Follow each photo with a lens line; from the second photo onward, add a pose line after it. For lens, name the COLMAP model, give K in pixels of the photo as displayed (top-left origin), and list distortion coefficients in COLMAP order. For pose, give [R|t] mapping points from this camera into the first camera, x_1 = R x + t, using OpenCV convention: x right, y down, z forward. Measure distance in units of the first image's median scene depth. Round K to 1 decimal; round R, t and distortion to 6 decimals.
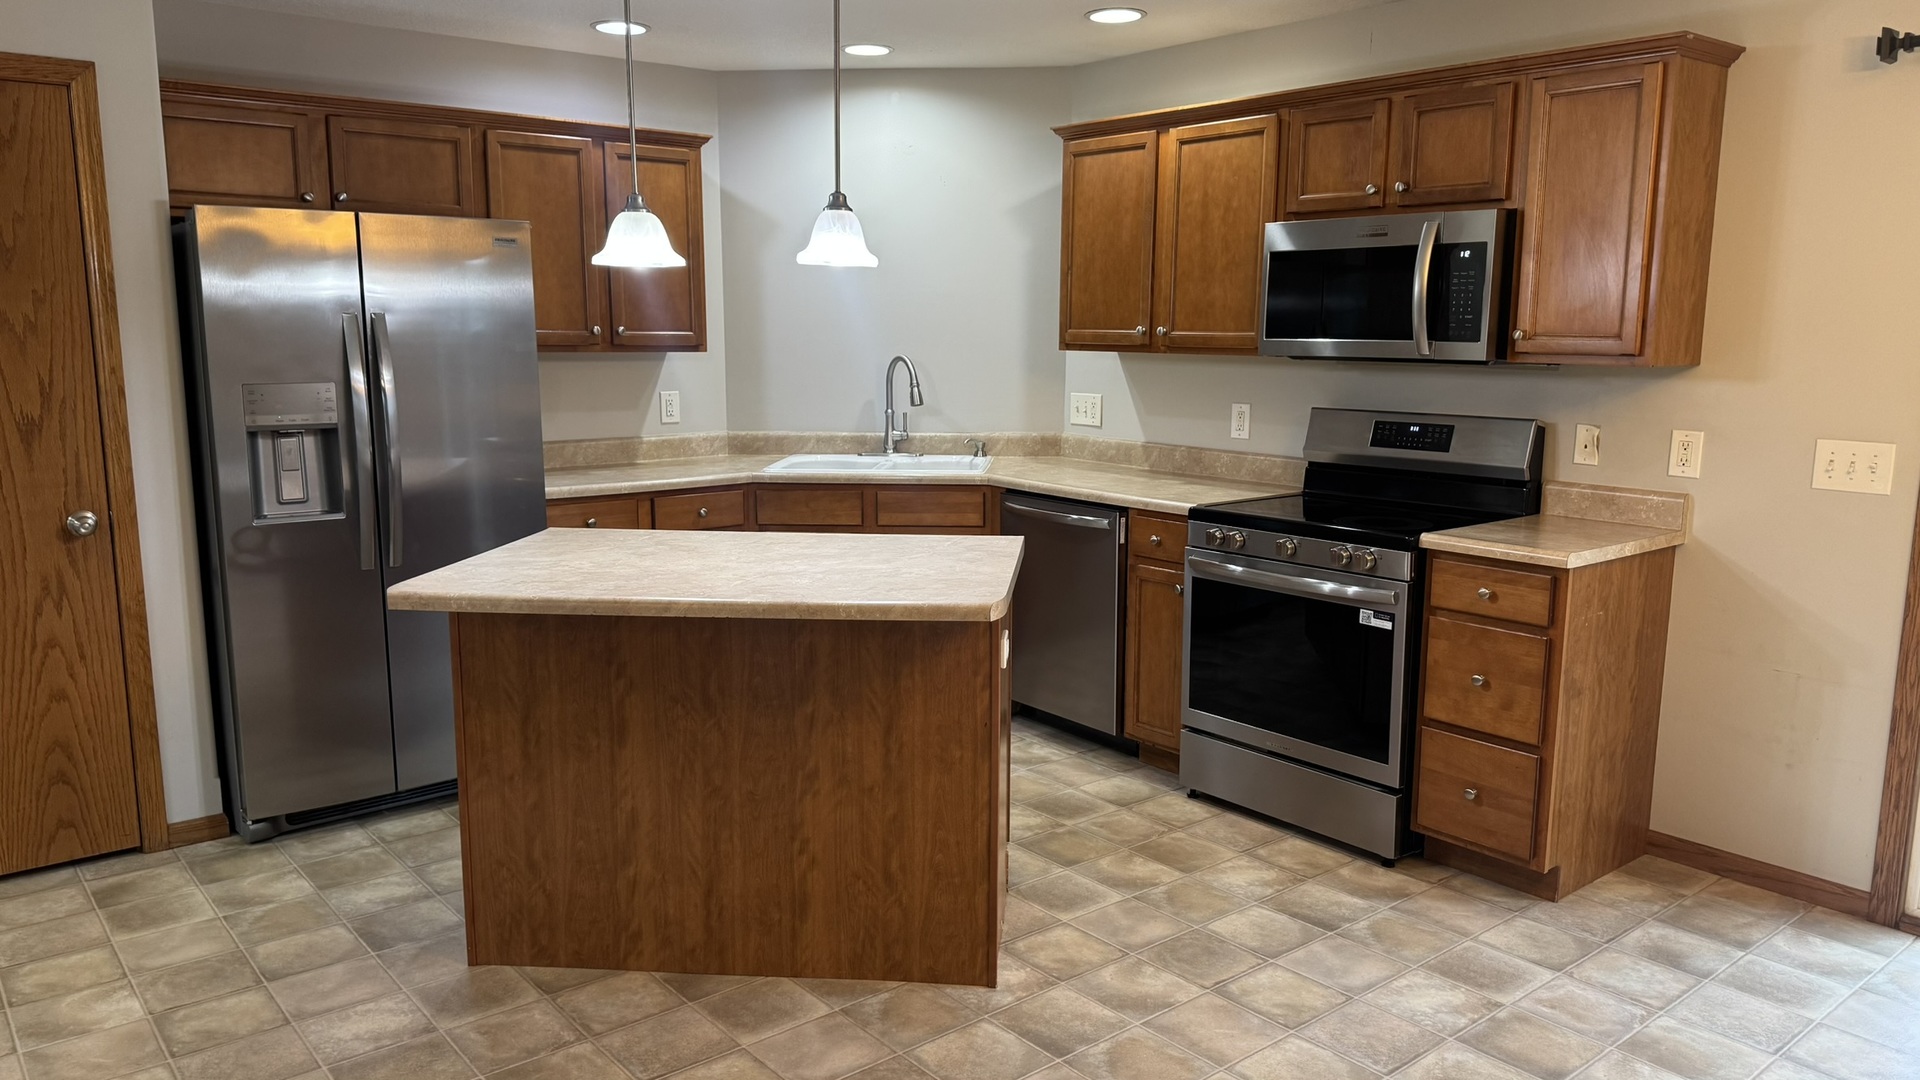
lens RADIAL K [[1352.2, 0, 960.2], [0, 1352.2, 550.5], [0, 0, 1]] dist [0.092699, -0.116085]
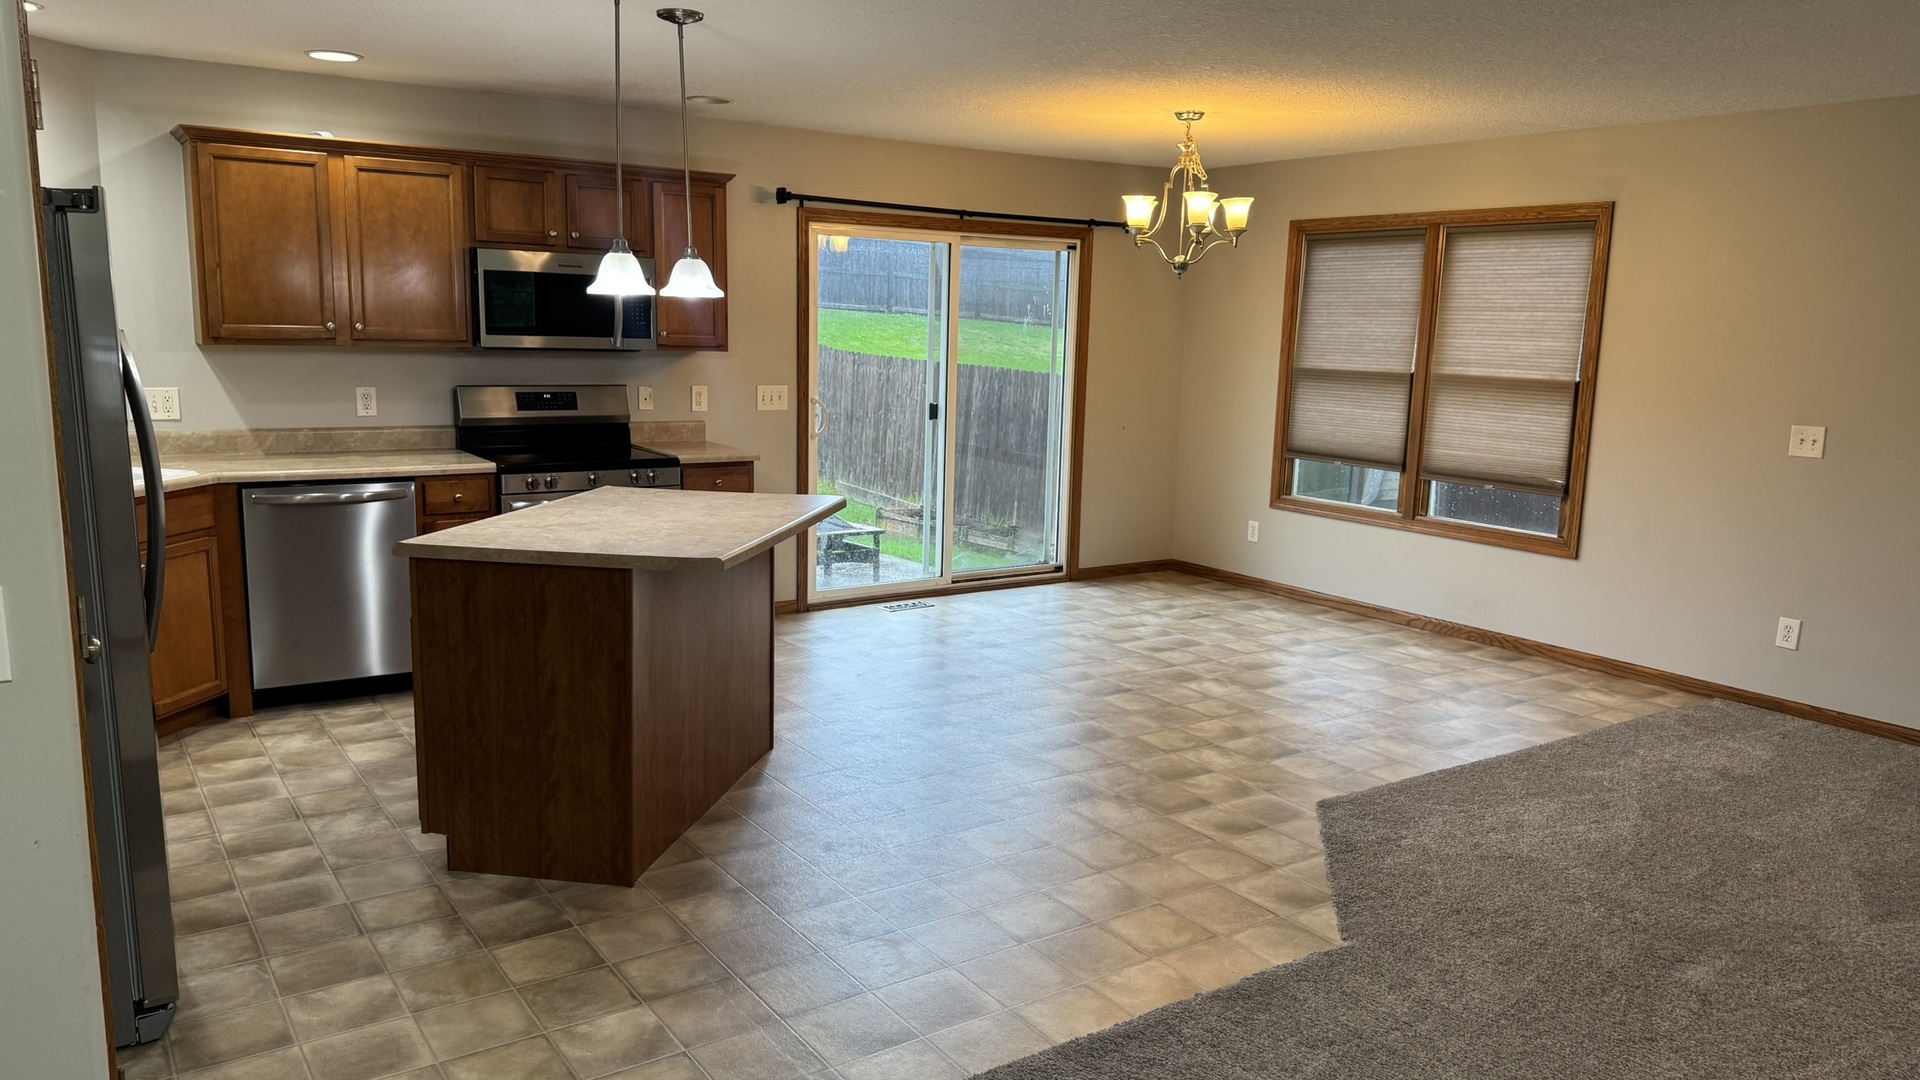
lens RADIAL K [[1352.2, 0, 960.2], [0, 1352.2, 550.5], [0, 0, 1]] dist [0.092699, -0.116085]
pose [[0.088233, -0.173212, 0.980924, -1.189920], [0.142655, 0.976811, 0.159654, -0.106528], [-0.985832, 0.125847, 0.110897, 0.460636]]
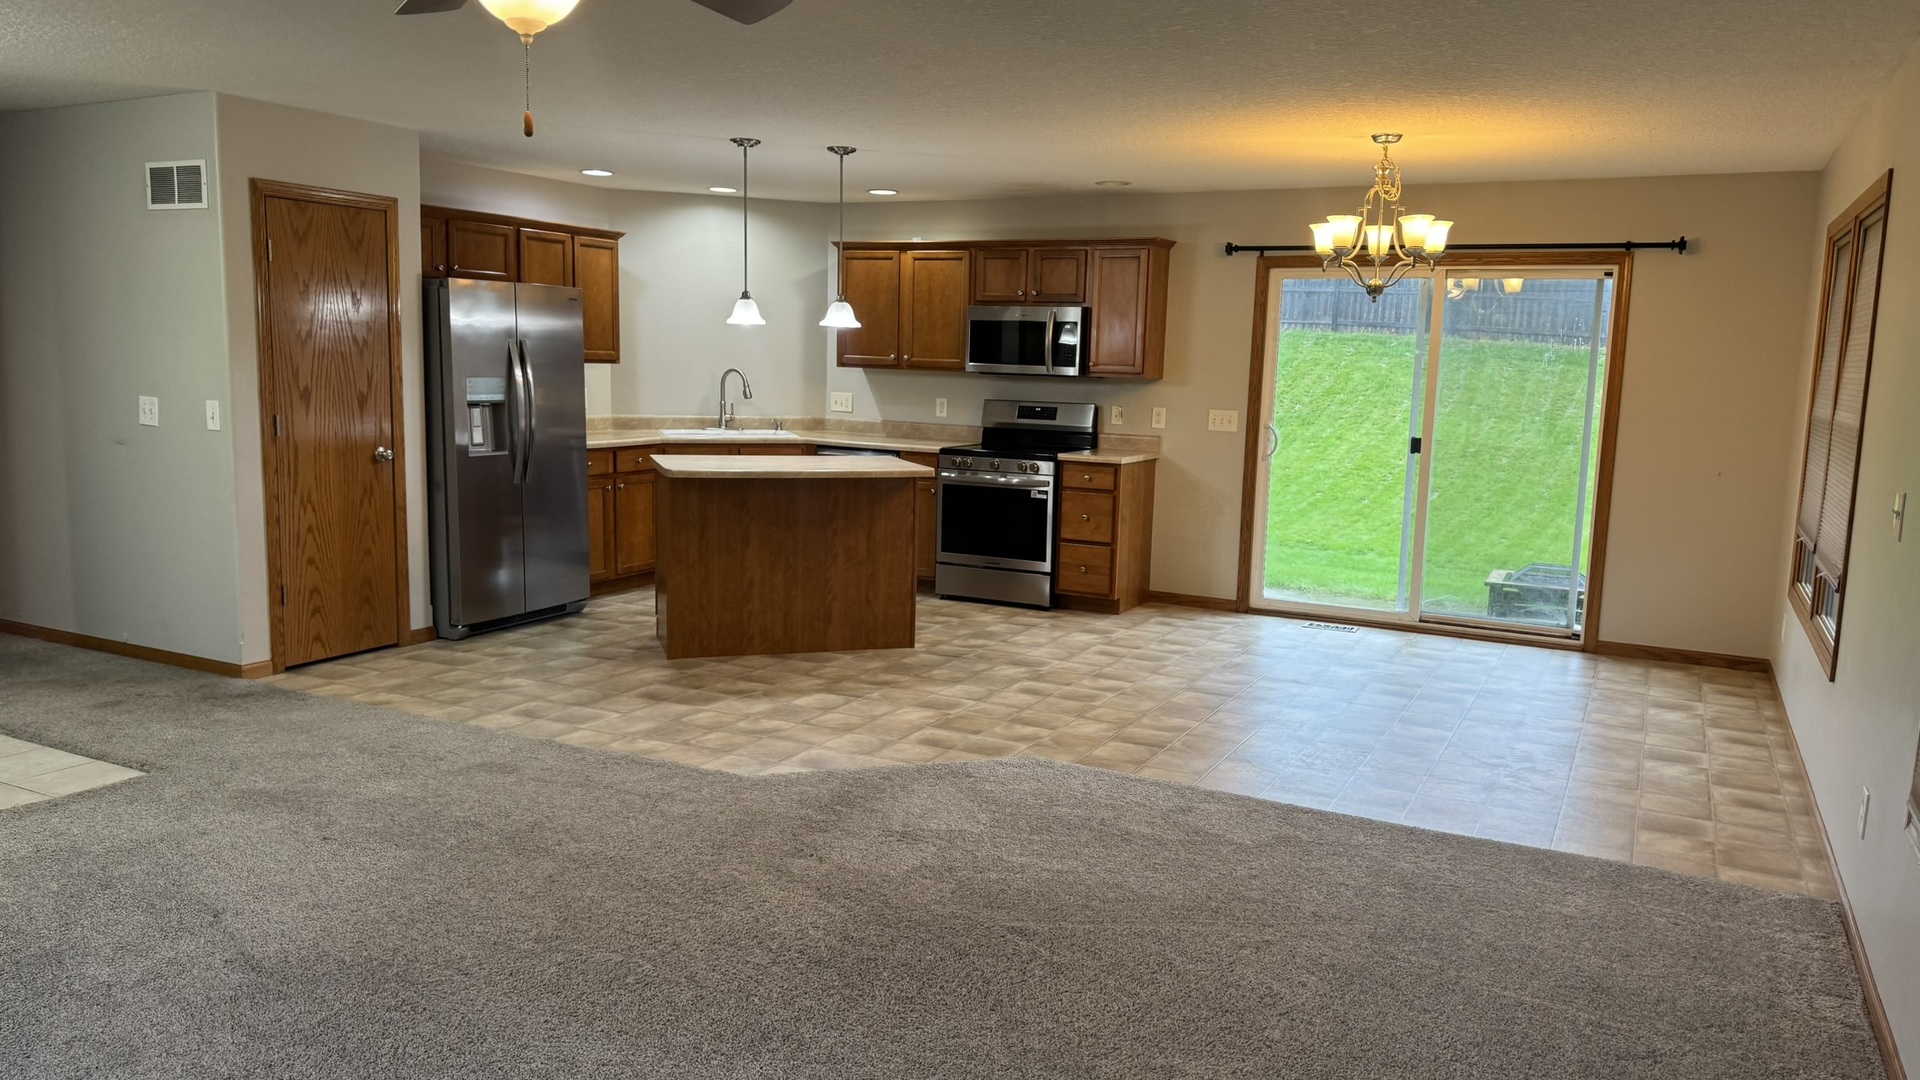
lens RADIAL K [[1352.2, 0, 960.2], [0, 1352.2, 550.5], [0, 0, 1]] dist [0.092699, -0.116085]
pose [[0.920373, -0.035917, 0.389388, -0.615705], [0.042446, 0.999065, -0.008174, 0.144140], [-0.388730, 0.024051, 0.921038, -0.875335]]
